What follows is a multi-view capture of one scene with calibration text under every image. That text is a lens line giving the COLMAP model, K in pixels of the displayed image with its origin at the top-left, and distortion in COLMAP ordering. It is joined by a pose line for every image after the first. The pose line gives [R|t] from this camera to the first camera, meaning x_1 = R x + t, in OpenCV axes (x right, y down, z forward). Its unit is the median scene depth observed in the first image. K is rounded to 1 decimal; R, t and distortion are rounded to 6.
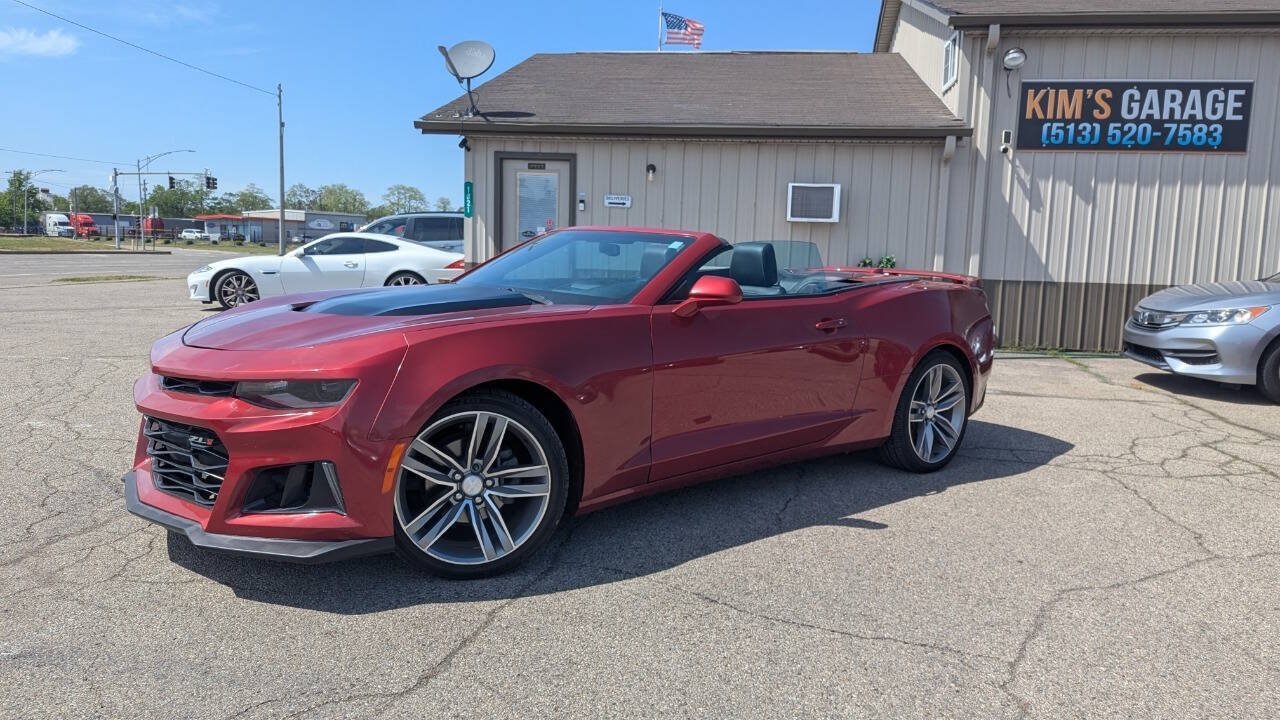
lens RADIAL K [[917.8, 0, 630.3], [0, 917.8, 358.0], [0, 0, 1]] dist [0.062166, -0.048299]
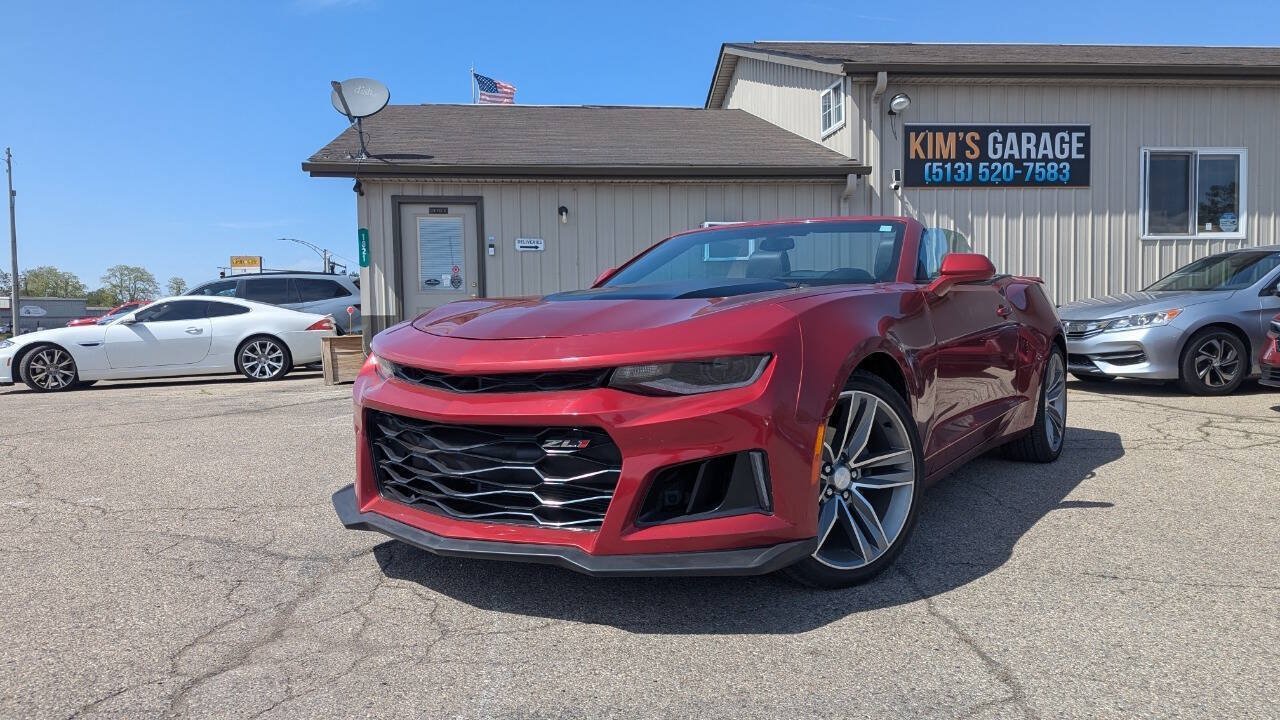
lens RADIAL K [[917.8, 0, 627.1], [0, 917.8, 364.9], [0, 0, 1]] dist [0.062166, -0.048299]
pose [[0.965461, -0.057458, 0.254133, -0.182404], [0.074957, 0.995397, -0.059713, 0.021394], [-0.249532, 0.076700, 0.965324, 0.061912]]
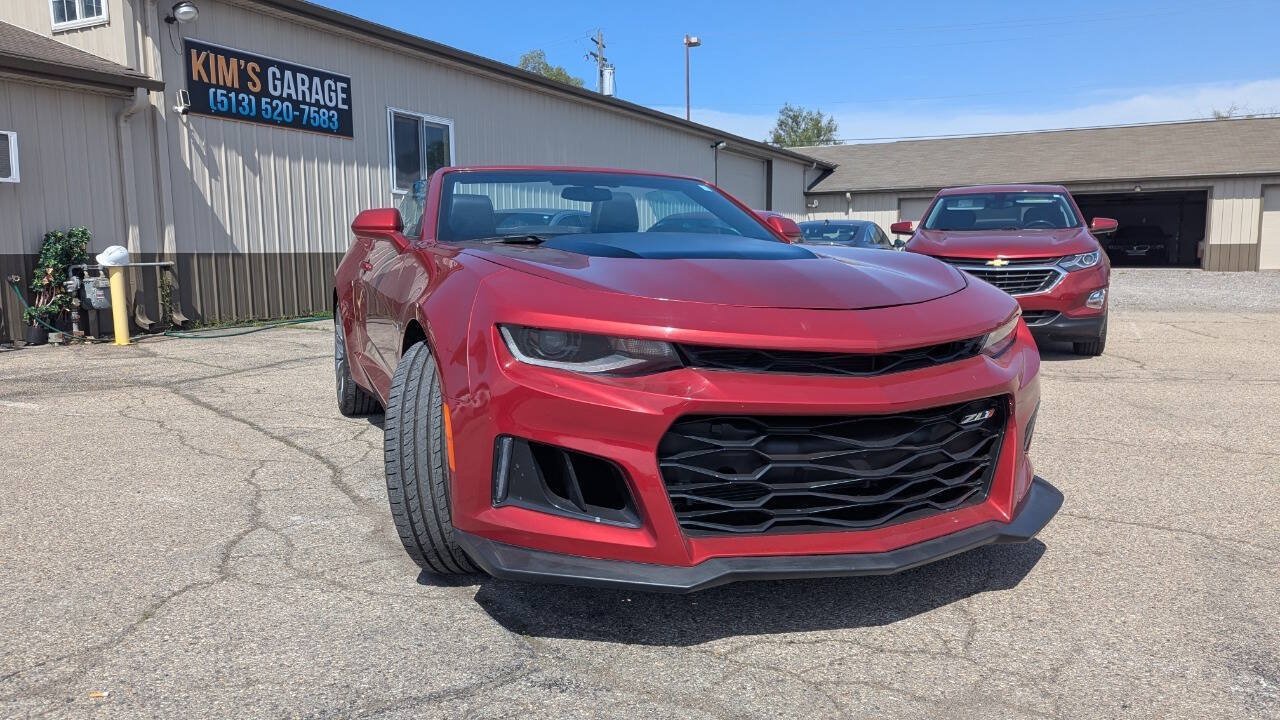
lens RADIAL K [[917.8, 0, 639.8], [0, 917.8, 366.8], [0, 0, 1]] dist [0.062166, -0.048299]
pose [[0.301745, -0.152258, 0.941152, -0.375127], [0.131476, 0.984379, 0.117098, -0.023195], [-0.944280, 0.088405, 0.317049, 0.304260]]
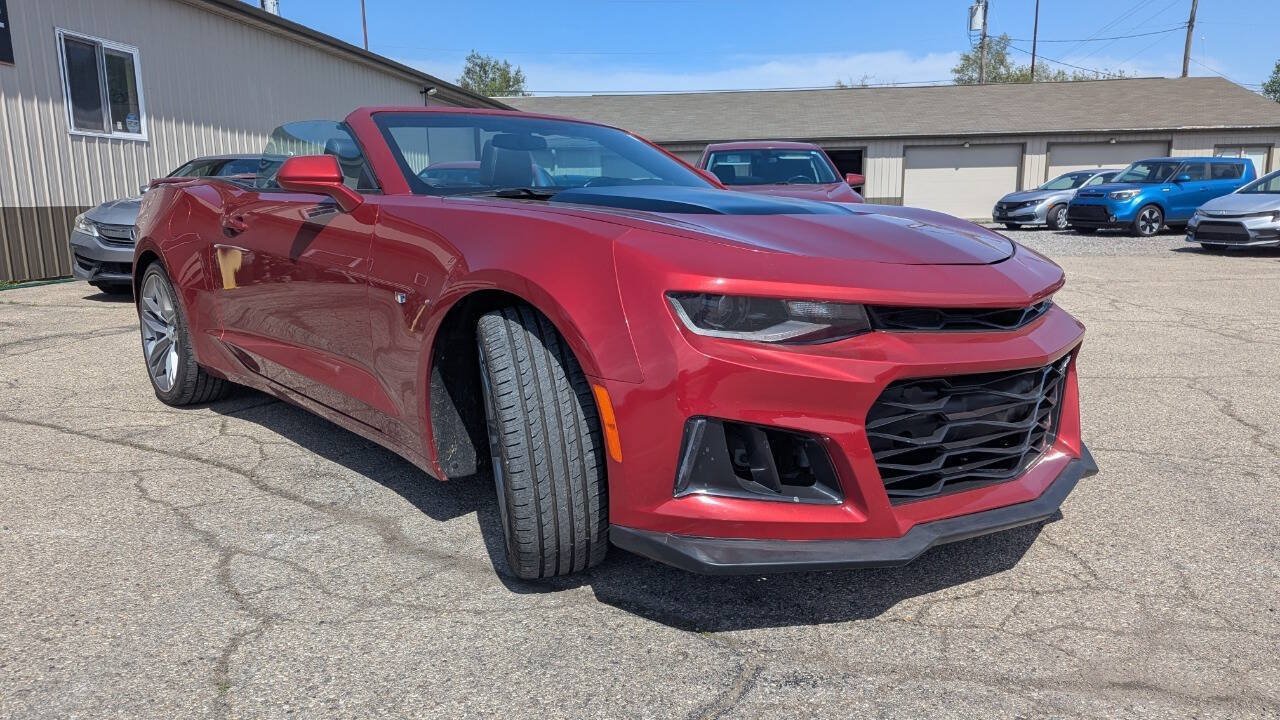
lens RADIAL K [[917.8, 0, 642.1], [0, 917.8, 373.6], [0, 0, 1]] dist [0.062166, -0.048299]
pose [[-0.044108, -0.214440, 0.975741, -0.369099], [0.130067, 0.967146, 0.218431, -0.037646], [-0.990524, 0.136546, -0.014768, 0.411504]]
